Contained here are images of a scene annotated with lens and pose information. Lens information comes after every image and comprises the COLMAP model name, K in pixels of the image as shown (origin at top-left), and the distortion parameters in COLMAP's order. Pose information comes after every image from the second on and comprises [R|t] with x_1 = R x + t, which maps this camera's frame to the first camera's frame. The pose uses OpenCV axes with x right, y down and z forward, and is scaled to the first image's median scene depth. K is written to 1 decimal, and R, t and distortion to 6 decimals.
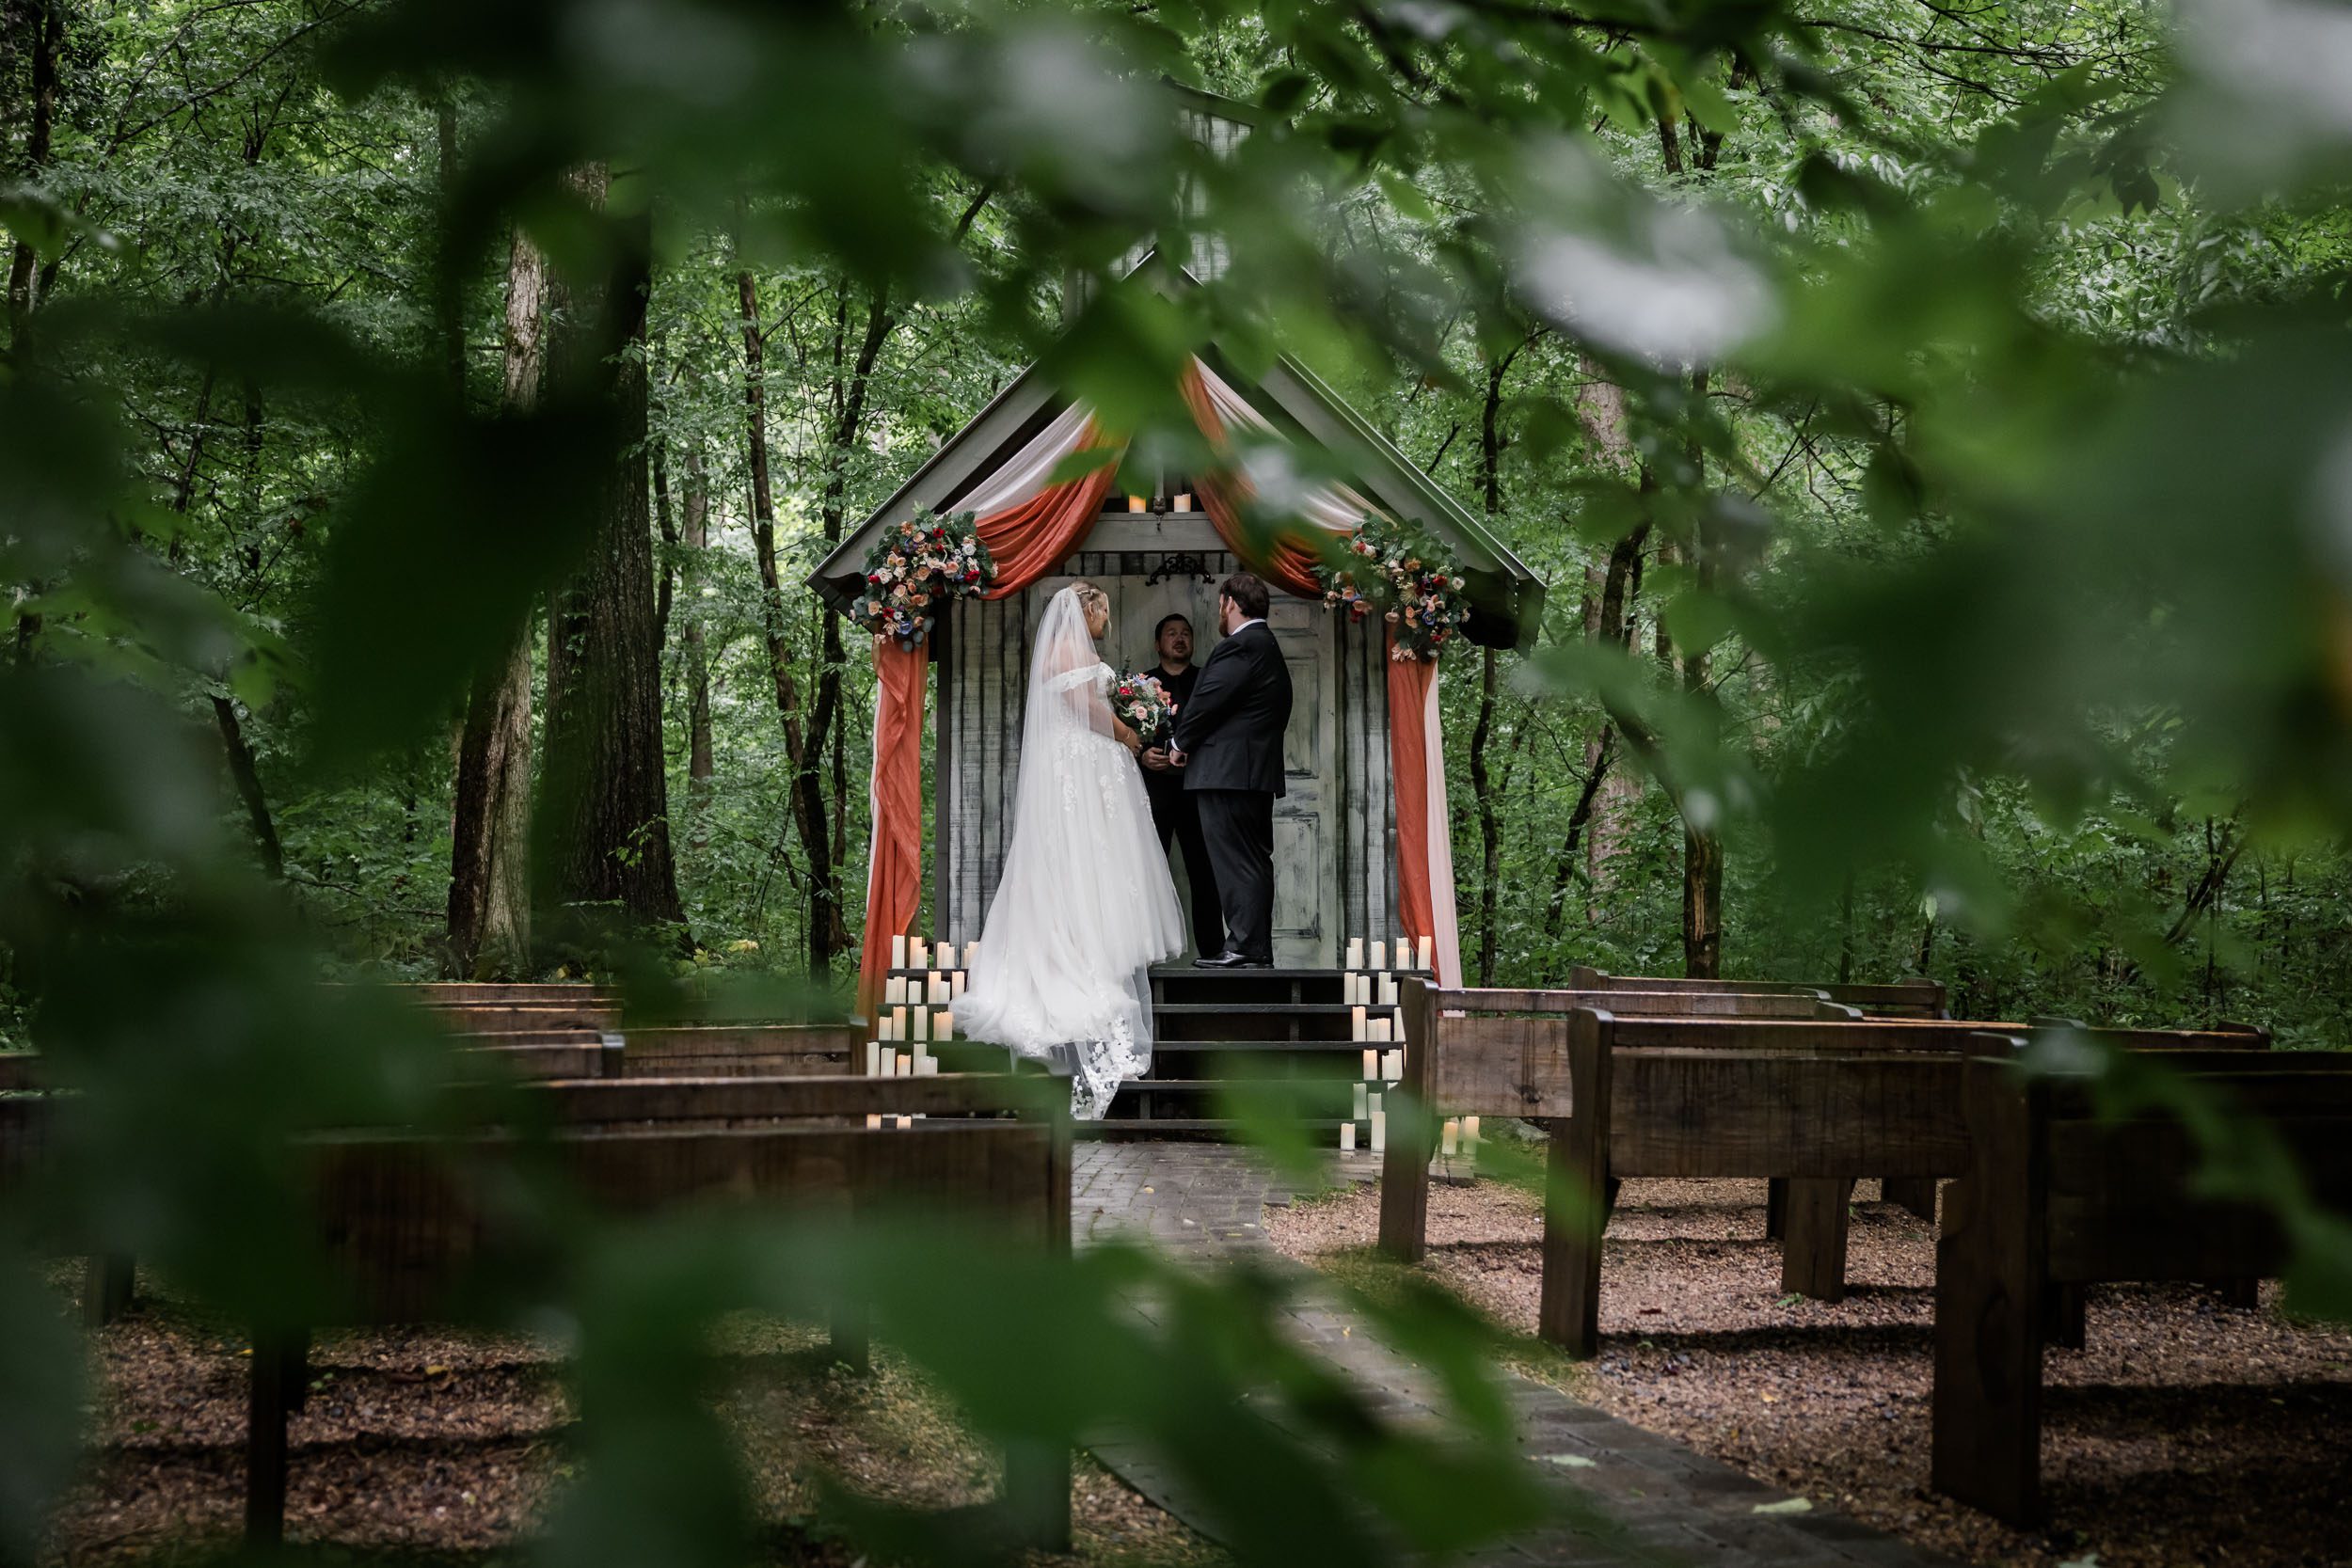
lens RADIAL K [[3044.2, 0, 1230.9], [0, 3044.2, 781.0], [0, 0, 1]] dist [0.073245, -0.004931]
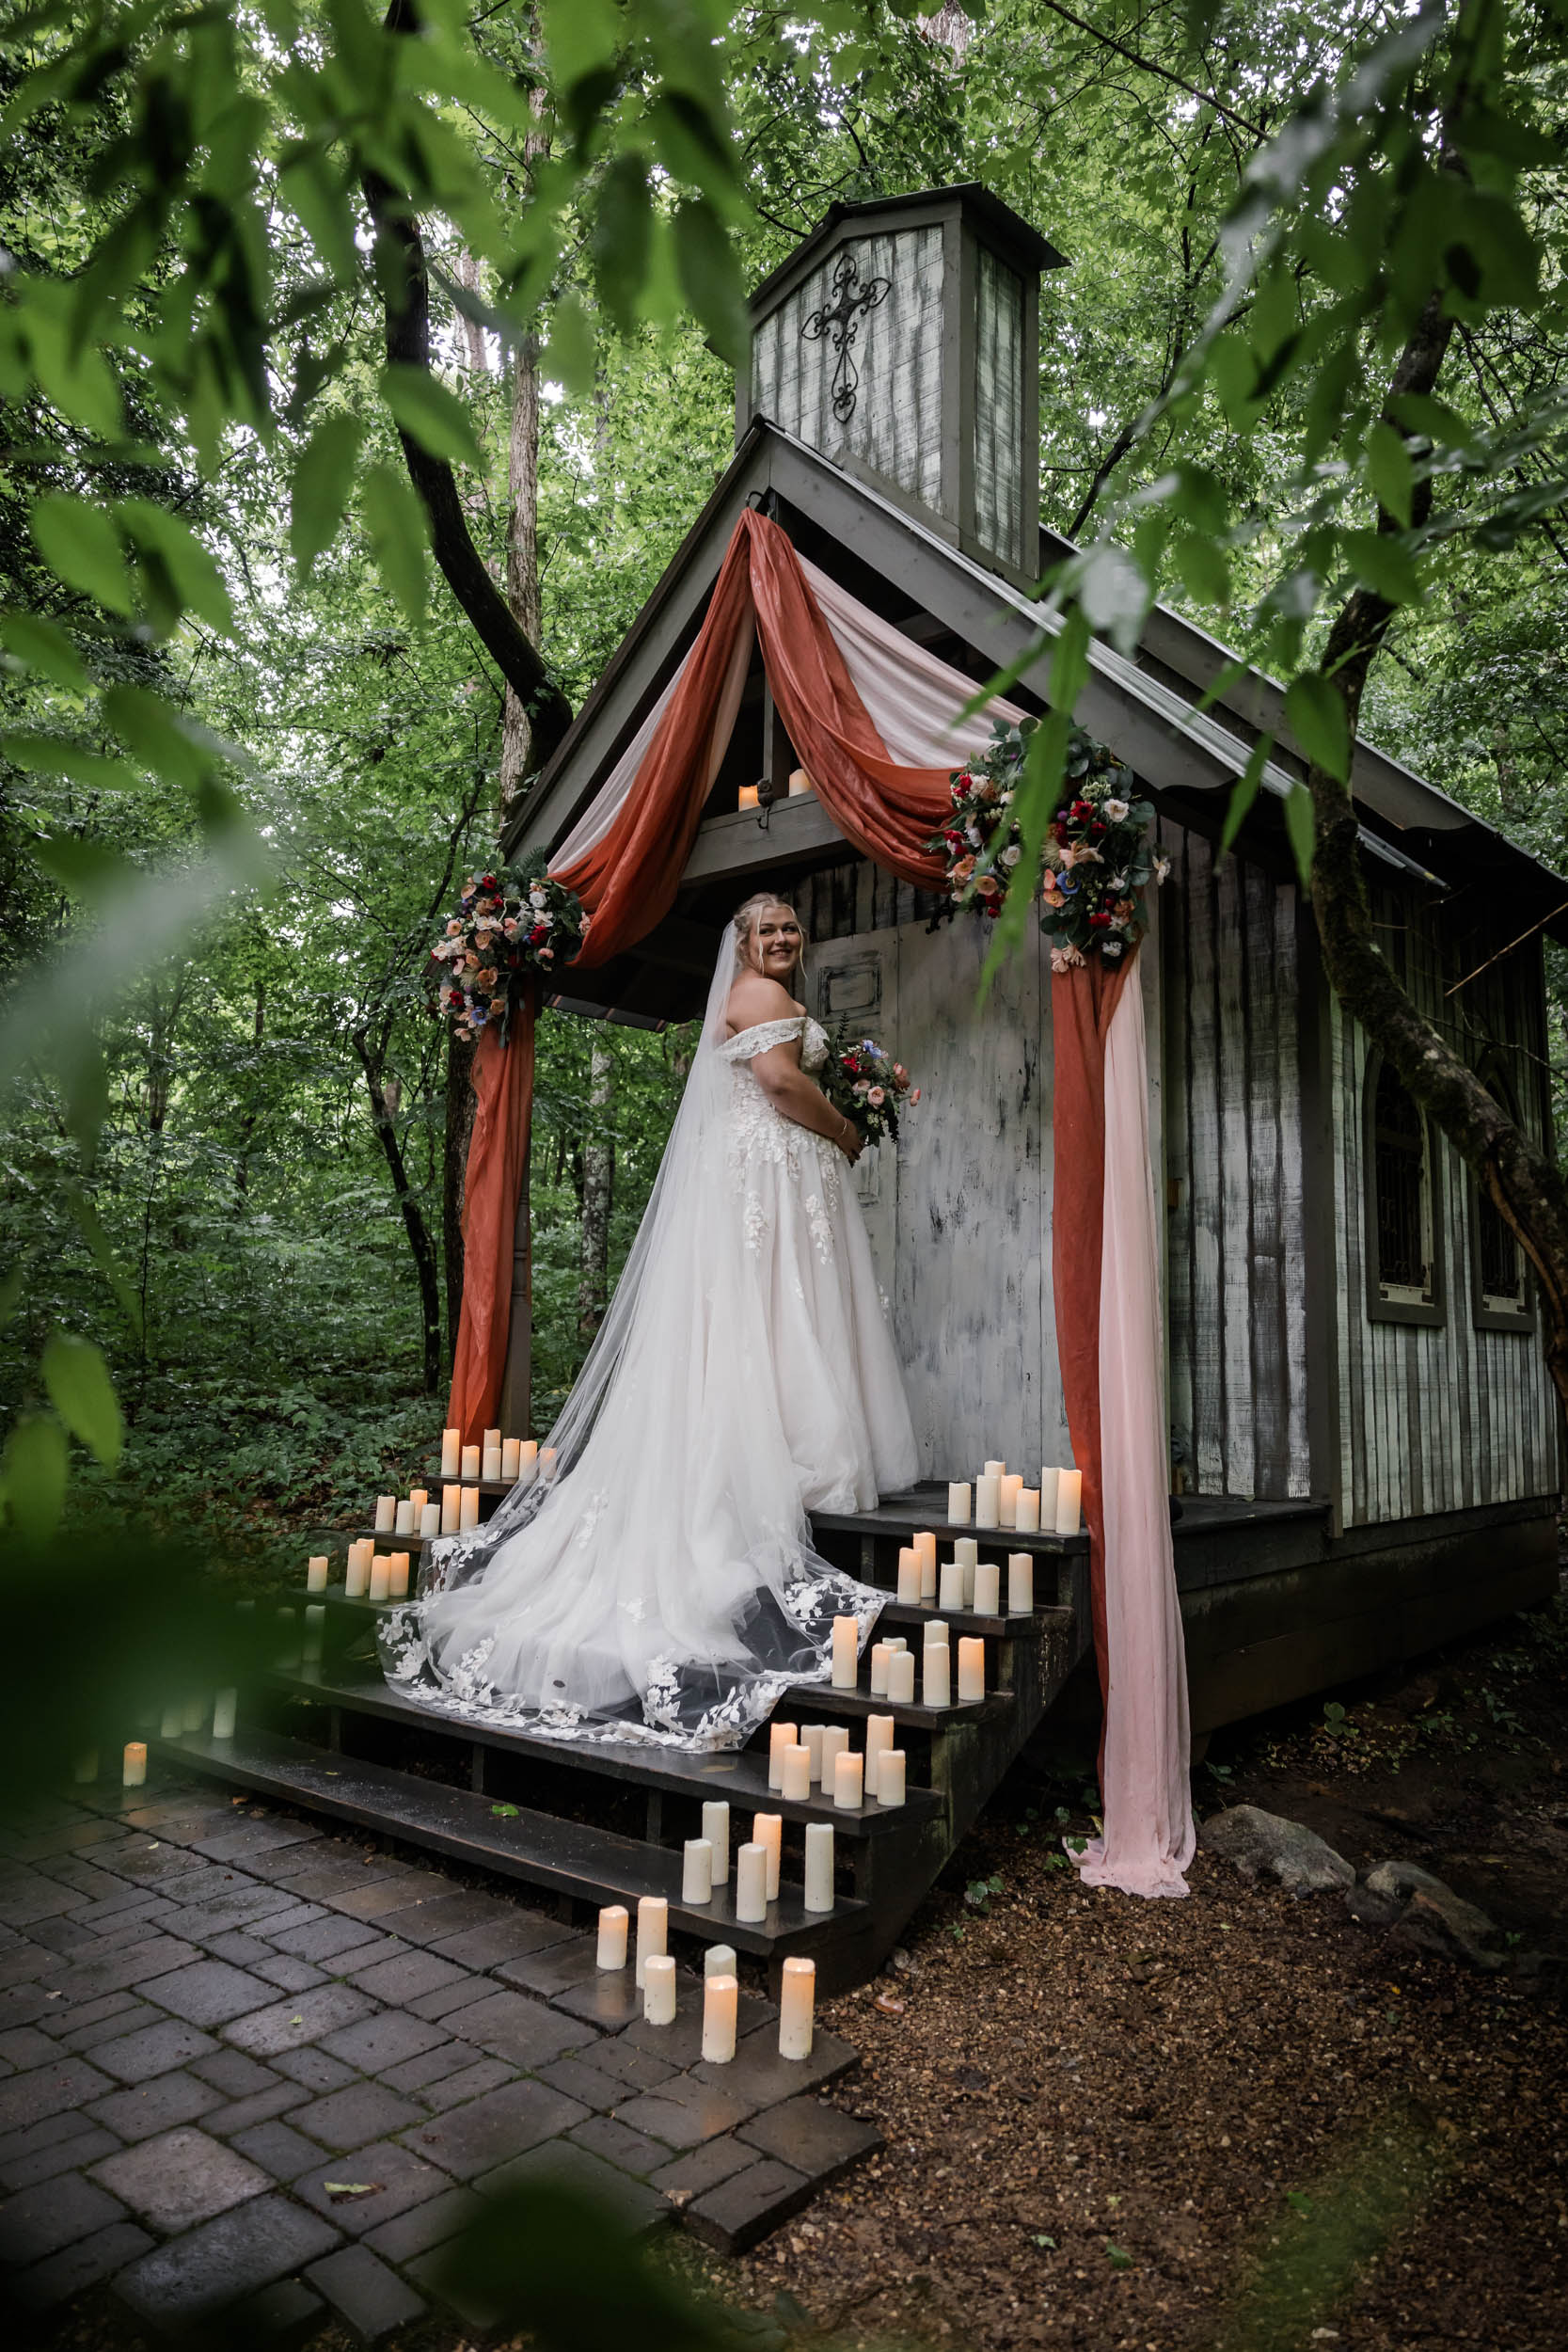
lens RADIAL K [[1633.2, 0, 783.9], [0, 1633.2, 1184.1], [0, 0, 1]] dist [0.011691, 0.007704]
pose [[0.794831, -0.054608, -0.604369, 0.193915], [0.046275, 0.998497, -0.029361, 0.006581], [0.605064, -0.004630, 0.796164, 0.719366]]
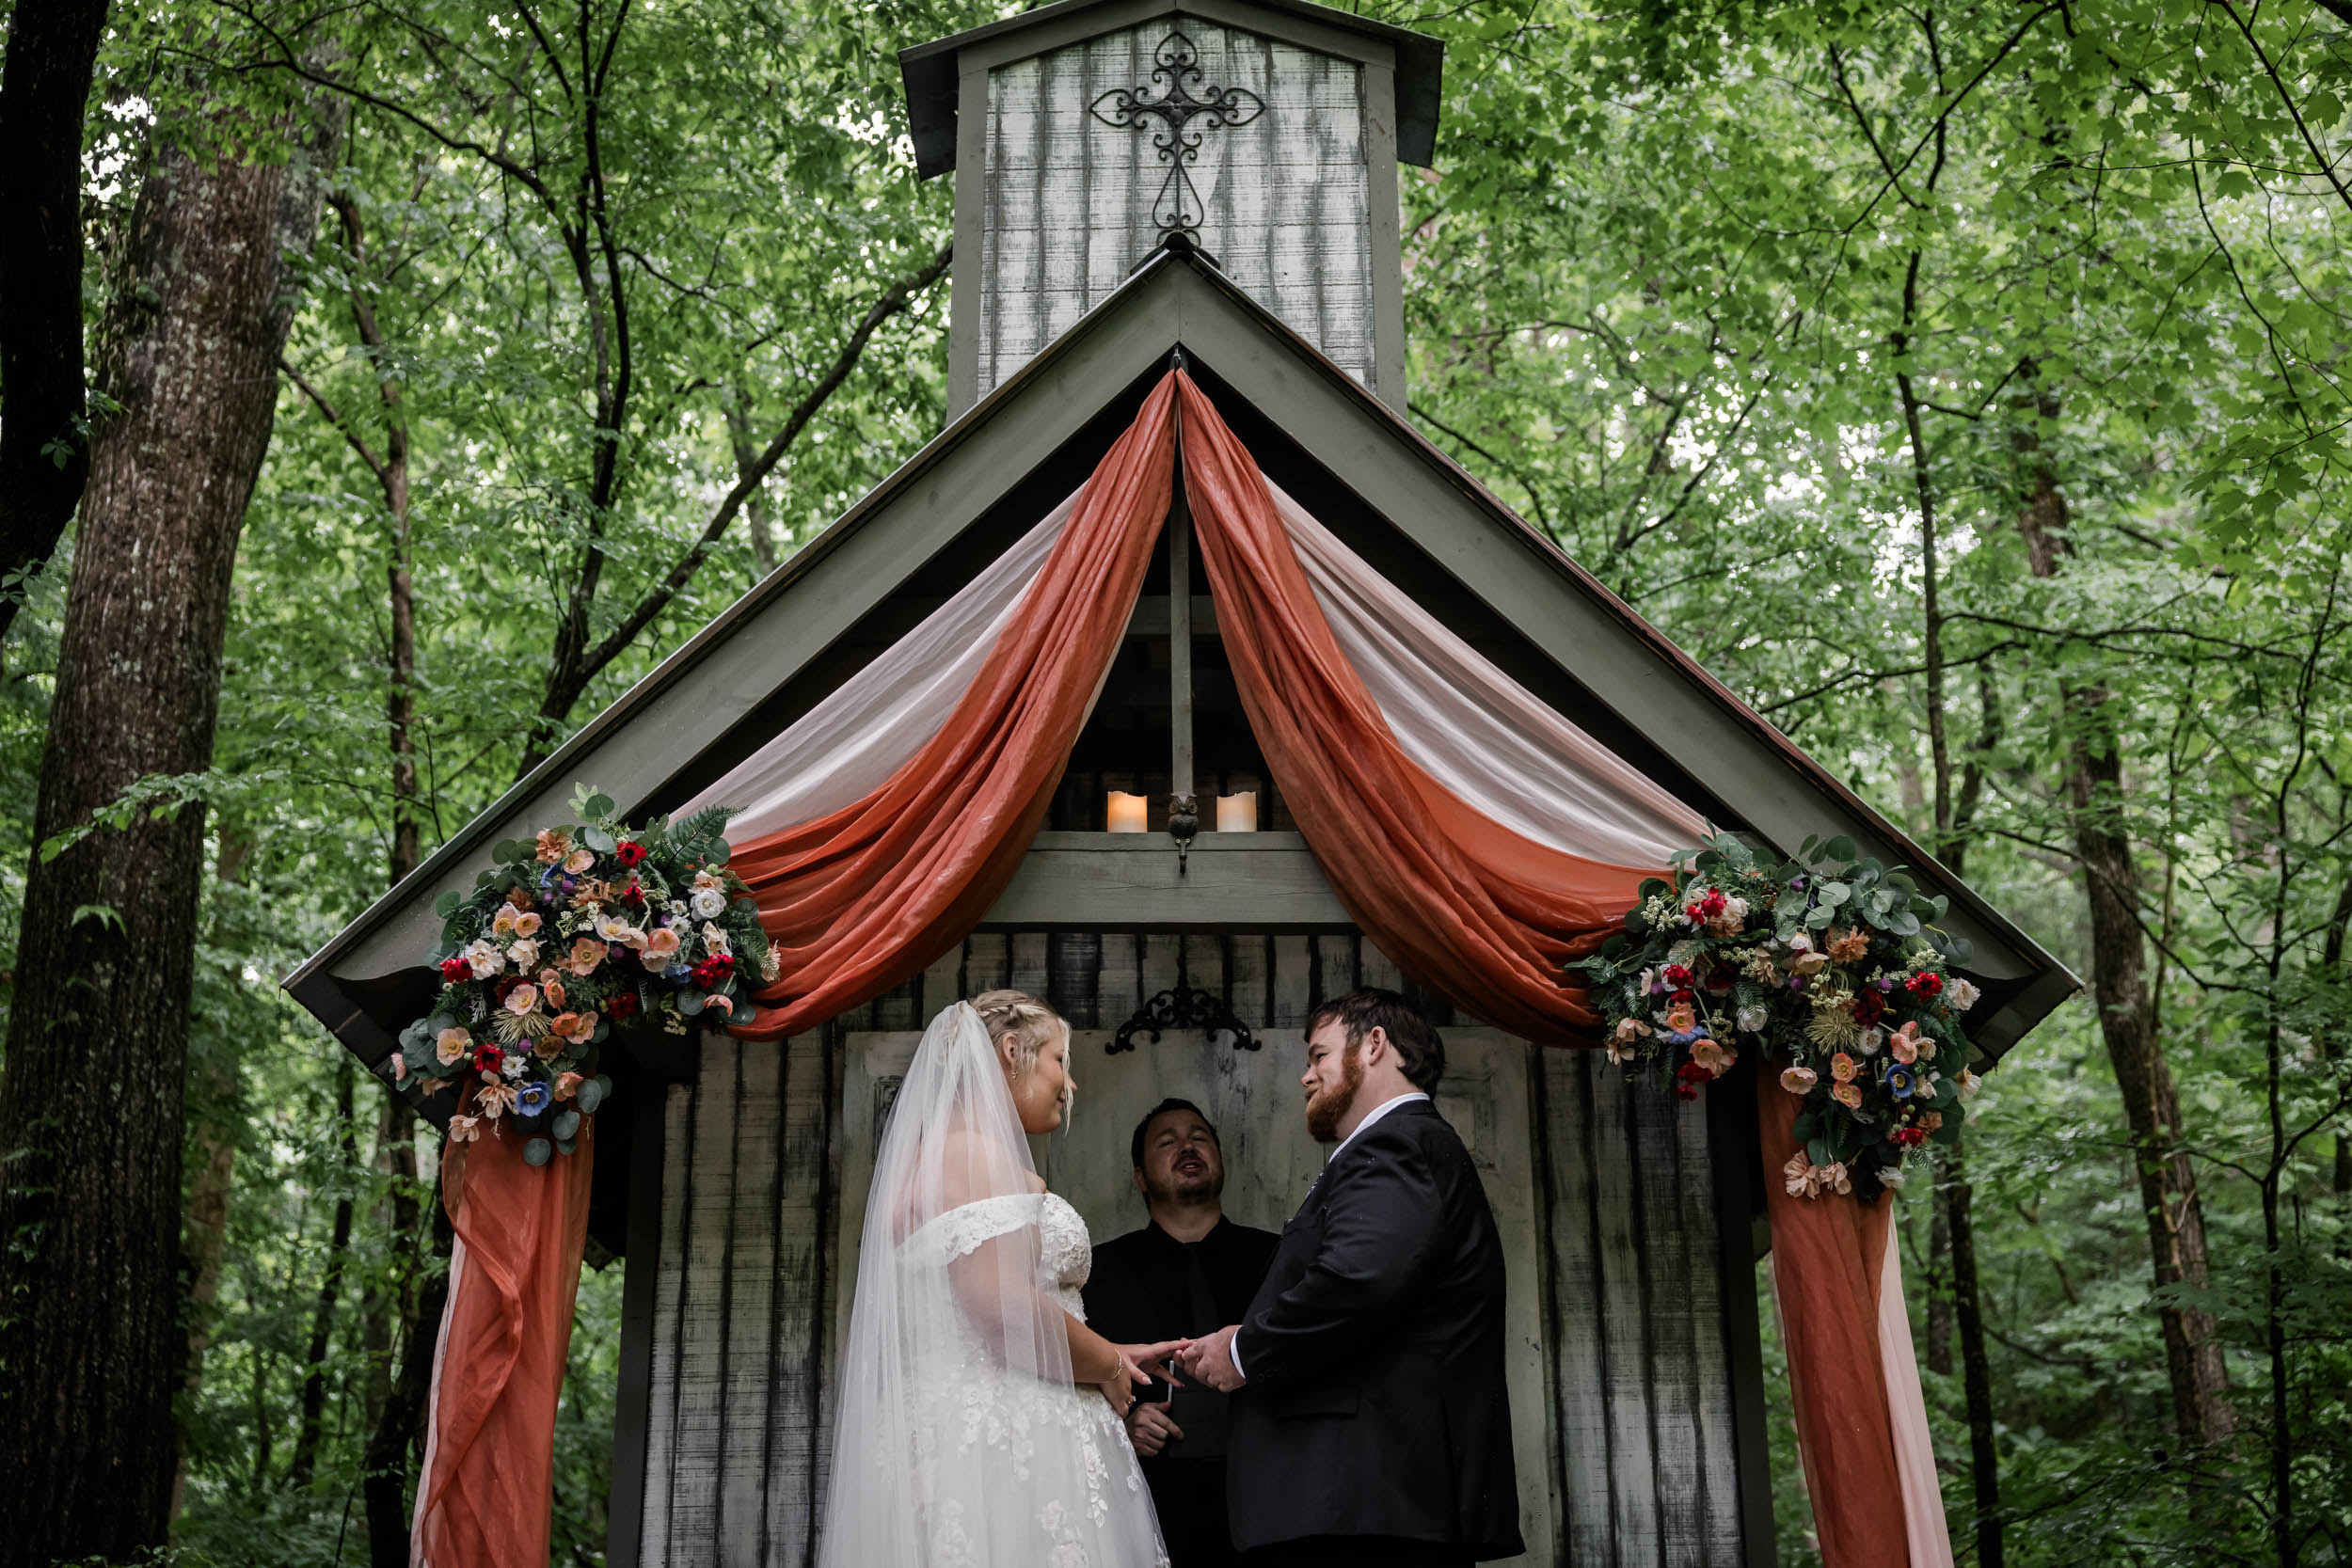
lens RADIAL K [[2794.9, 0, 1176.0], [0, 2794.9, 784.0], [0, 0, 1]] dist [-0.005038, 0.026642]
pose [[0.997287, 0.019842, 0.070891, -0.051420], [-0.002478, 0.971494, -0.237052, -0.005628], [-0.073574, 0.236233, 0.968907, 0.639899]]
